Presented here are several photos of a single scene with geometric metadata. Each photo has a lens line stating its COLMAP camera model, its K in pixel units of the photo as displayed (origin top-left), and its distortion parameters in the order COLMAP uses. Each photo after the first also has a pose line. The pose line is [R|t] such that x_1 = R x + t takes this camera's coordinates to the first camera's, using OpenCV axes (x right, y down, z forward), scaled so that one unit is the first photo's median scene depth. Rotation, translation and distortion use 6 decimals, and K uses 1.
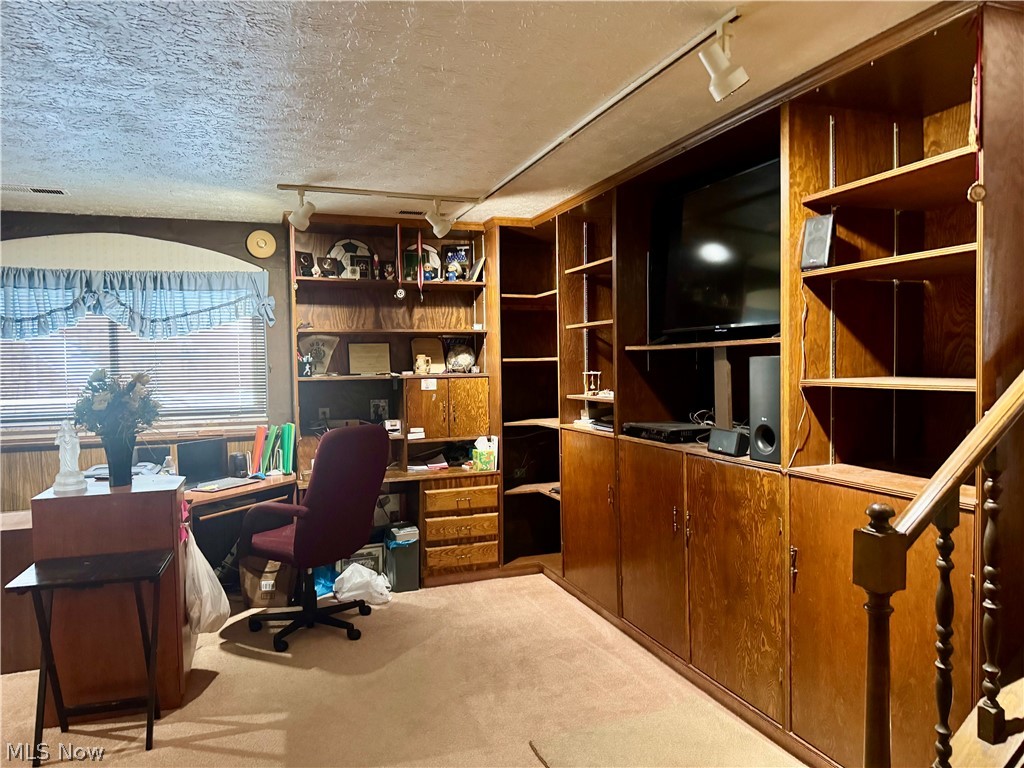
lens RADIAL K [[722.3, 0, 506.7], [0, 722.3, 386.2], [0, 0, 1]] dist [0.059555, -0.071625]
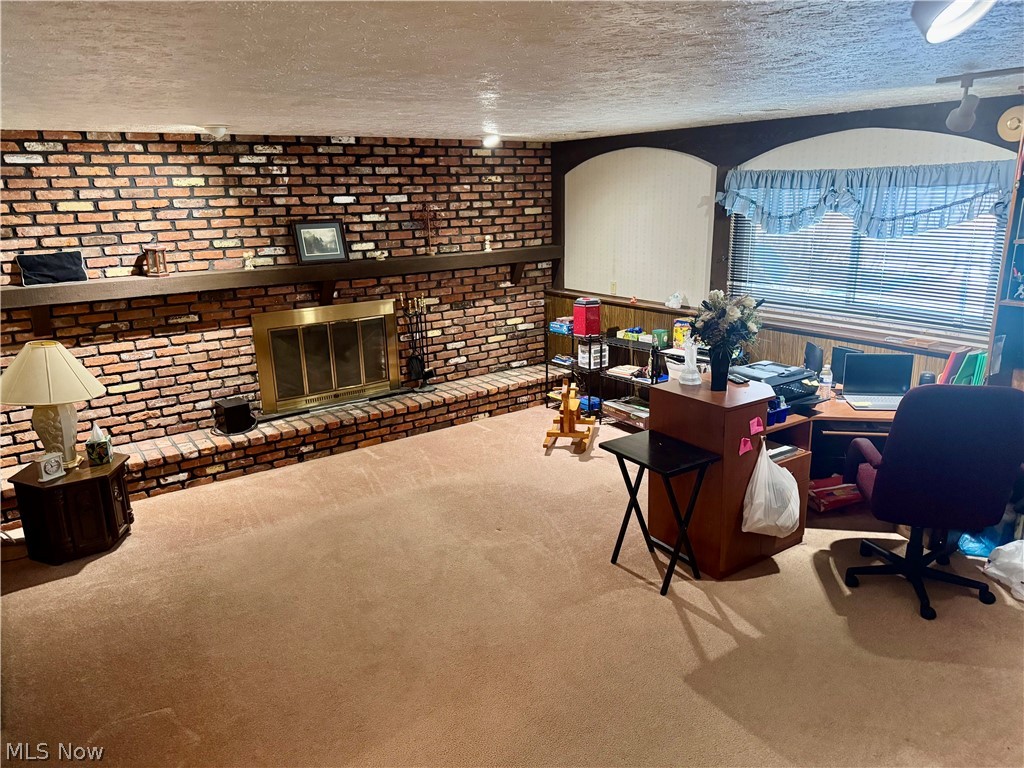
lens RADIAL K [[713.5, 0, 511.4], [0, 713.5, 389.5], [0, 0, 1]] dist [0.088611, -0.137770]
pose [[0.279255, 0.268294, -0.921973, 0.343517], [-0.015240, 0.961289, 0.275119, -0.136392], [0.960096, -0.062778, 0.272534, 0.260267]]
